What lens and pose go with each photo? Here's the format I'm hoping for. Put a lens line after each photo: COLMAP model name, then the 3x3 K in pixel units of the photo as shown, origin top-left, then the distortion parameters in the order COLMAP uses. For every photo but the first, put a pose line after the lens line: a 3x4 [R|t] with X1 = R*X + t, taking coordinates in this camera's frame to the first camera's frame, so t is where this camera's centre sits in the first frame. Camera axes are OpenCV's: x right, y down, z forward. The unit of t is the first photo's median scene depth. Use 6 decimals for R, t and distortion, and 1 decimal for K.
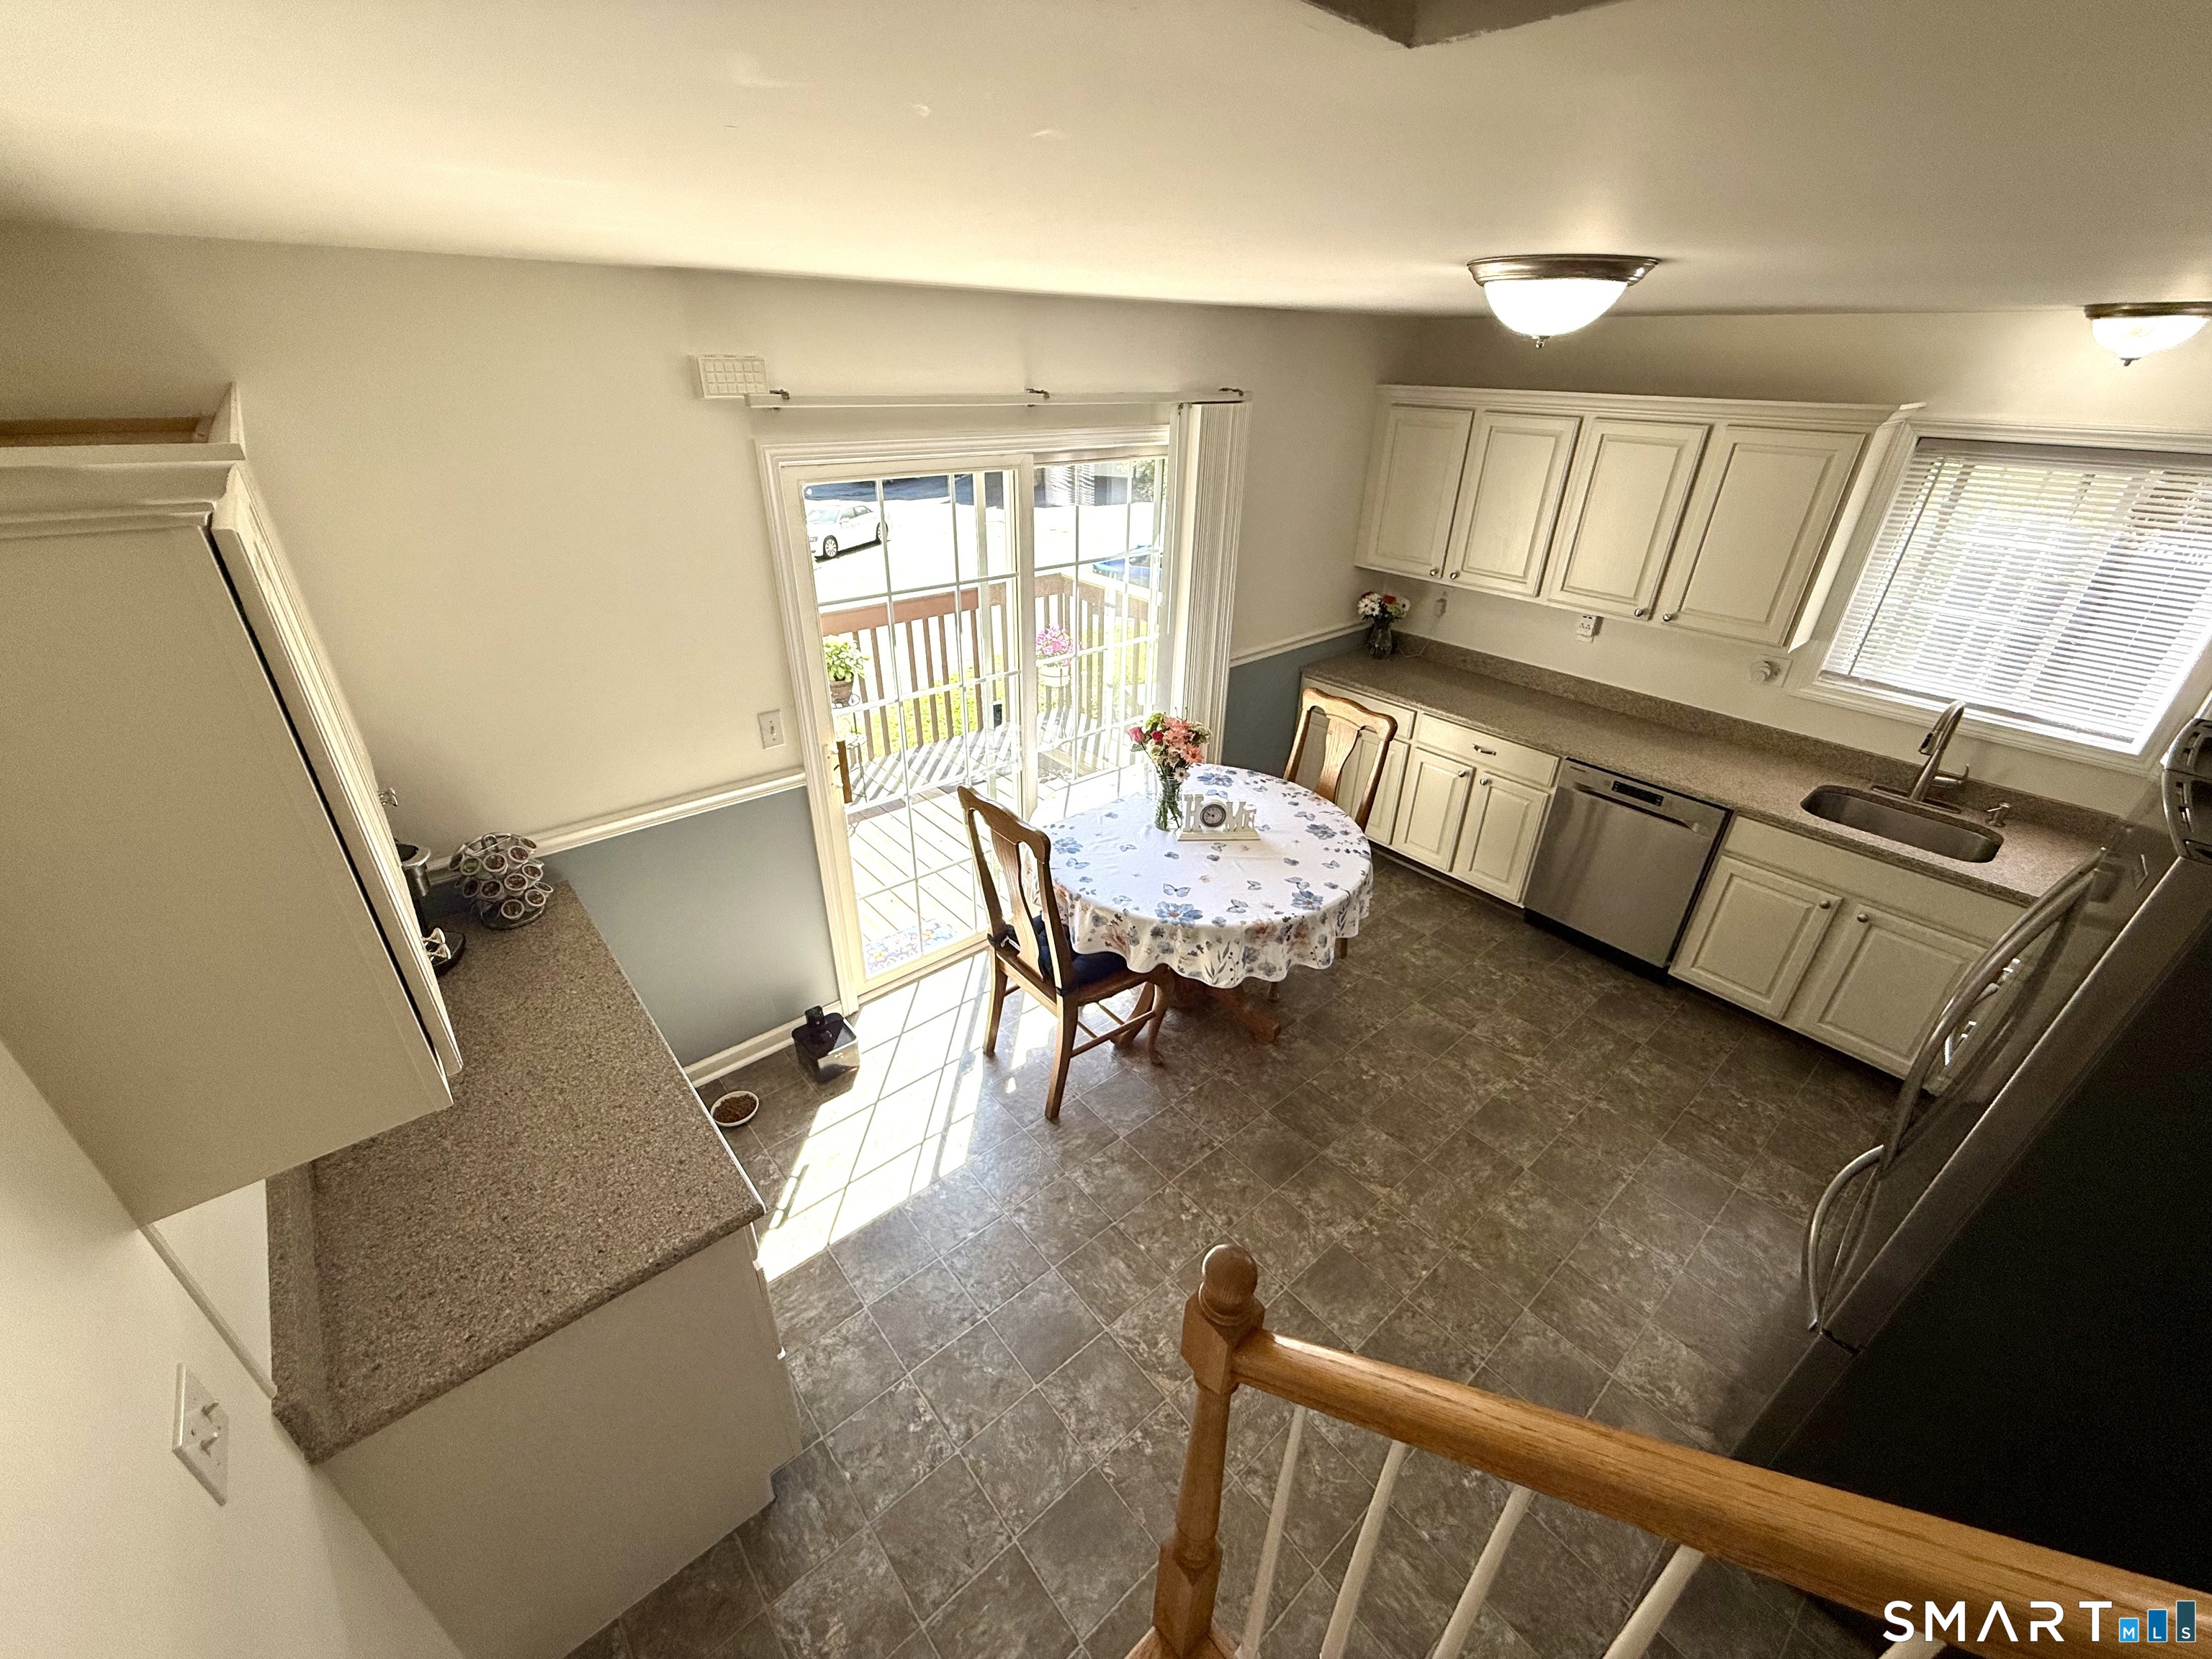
lens RADIAL K [[881.1, 0, 1098.9], [0, 881.1, 832.2], [0, 0, 1]] dist [0.000036, 0.000107]
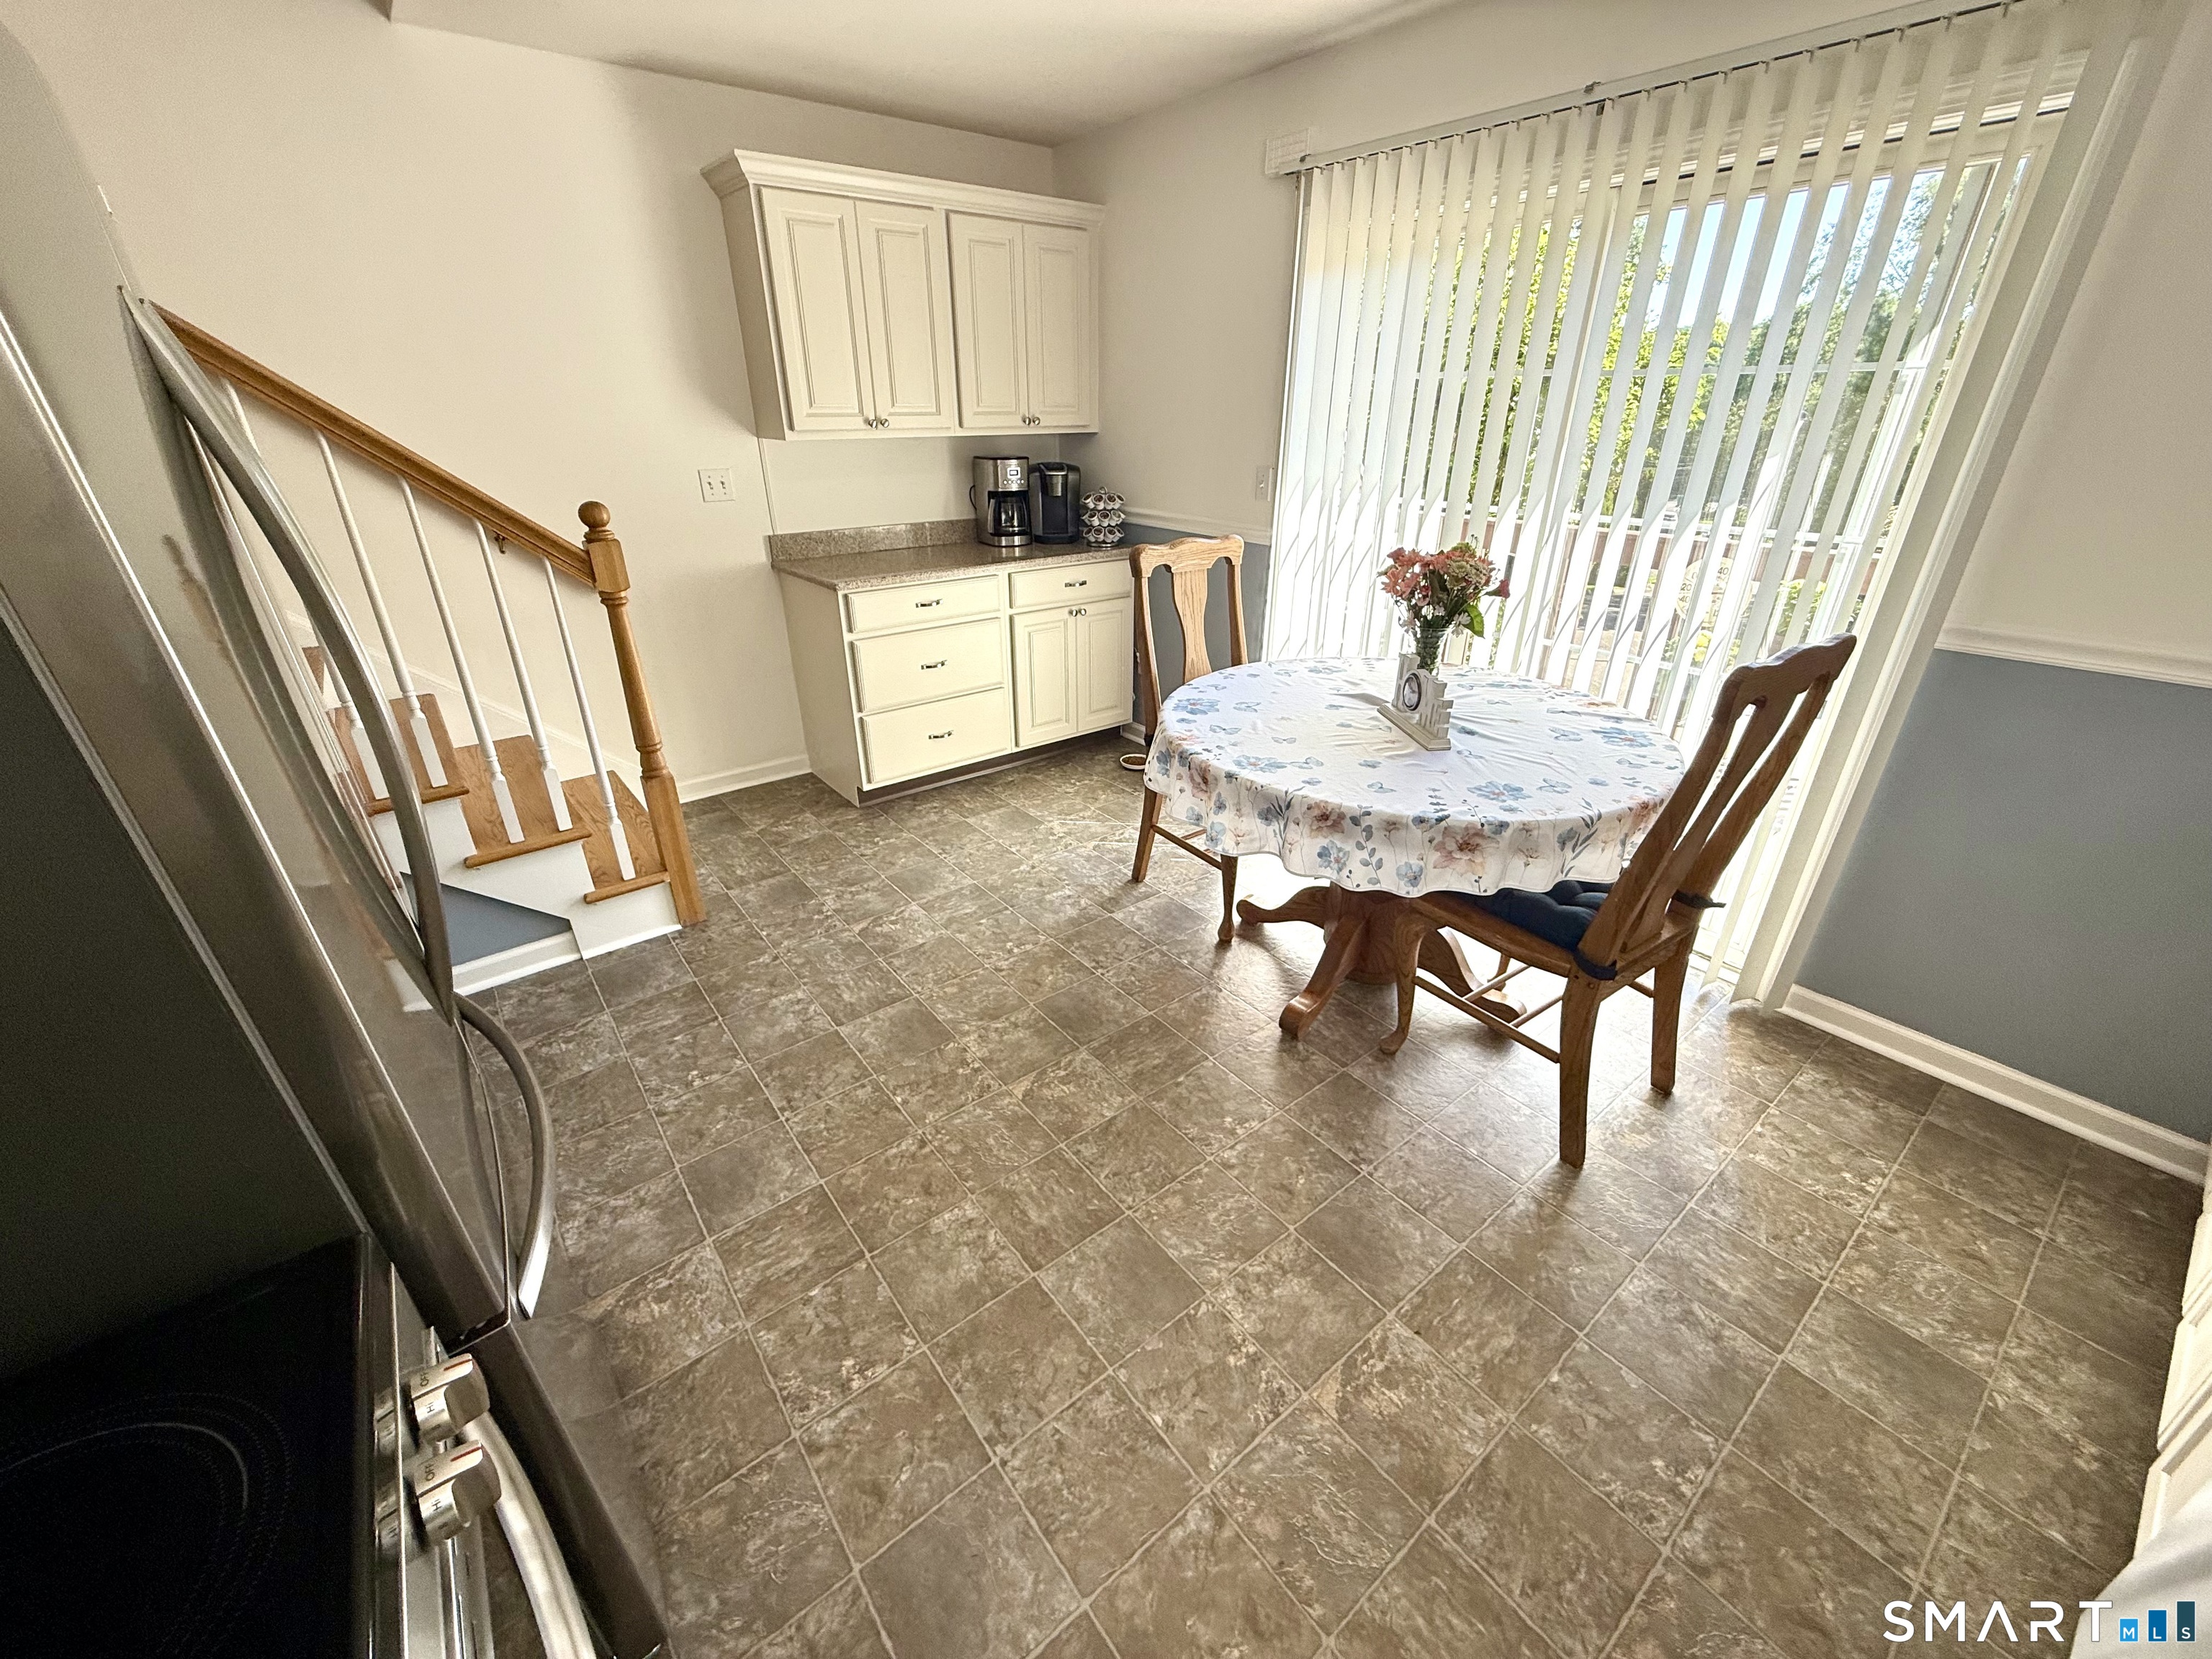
lens RADIAL K [[879.8, 0, 1099.5], [0, 879.8, 832.5], [0, 0, 1]] dist [-0.000386, -0.000320]
pose [[-0.039591, 0.420572, -0.906395, 0.810405], [-0.477826, 0.788698, 0.386831, -0.087848], [0.877562, 0.448414, 0.169734, 0.733637]]
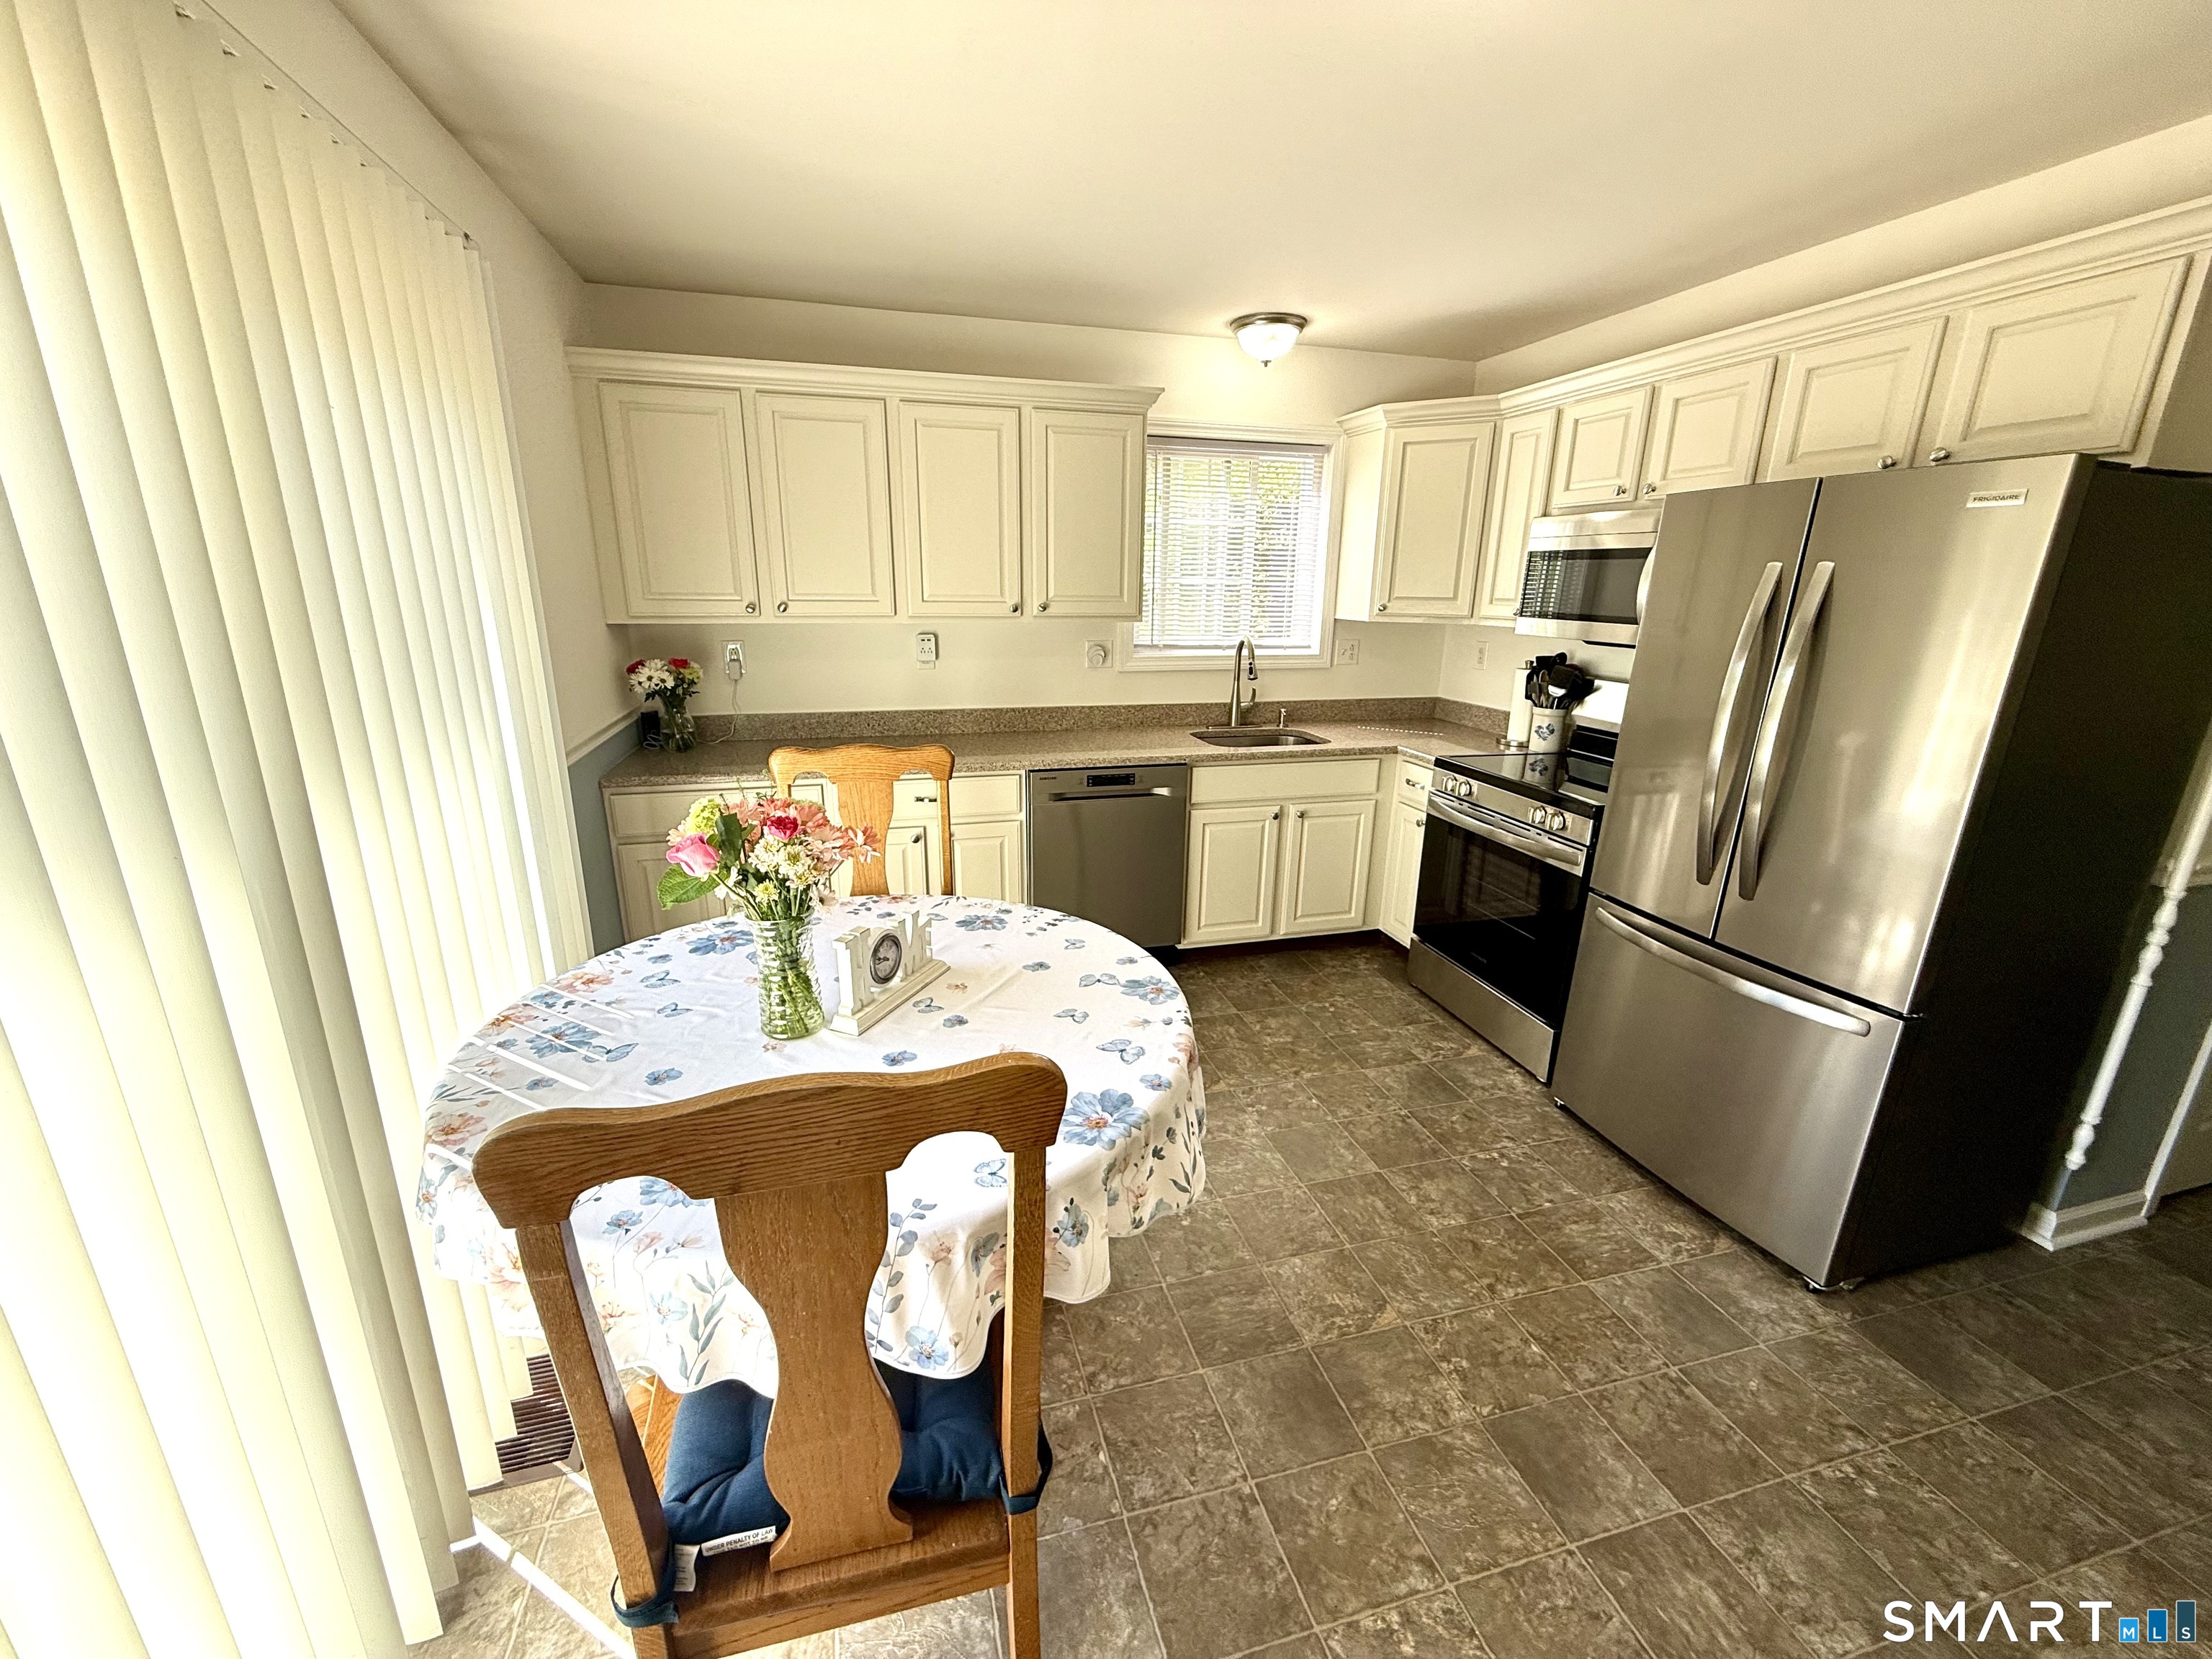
lens RADIAL K [[881.9, 0, 1098.6], [0, 881.9, 828.9], [0, 0, 1]] dist [0.000098, 0.000126]
pose [[0.422799, -0.257621, 0.868834, -0.240562], [0.430839, 0.900603, 0.057382, -0.062482], [-0.797257, 0.350066, 0.491767, 0.627807]]
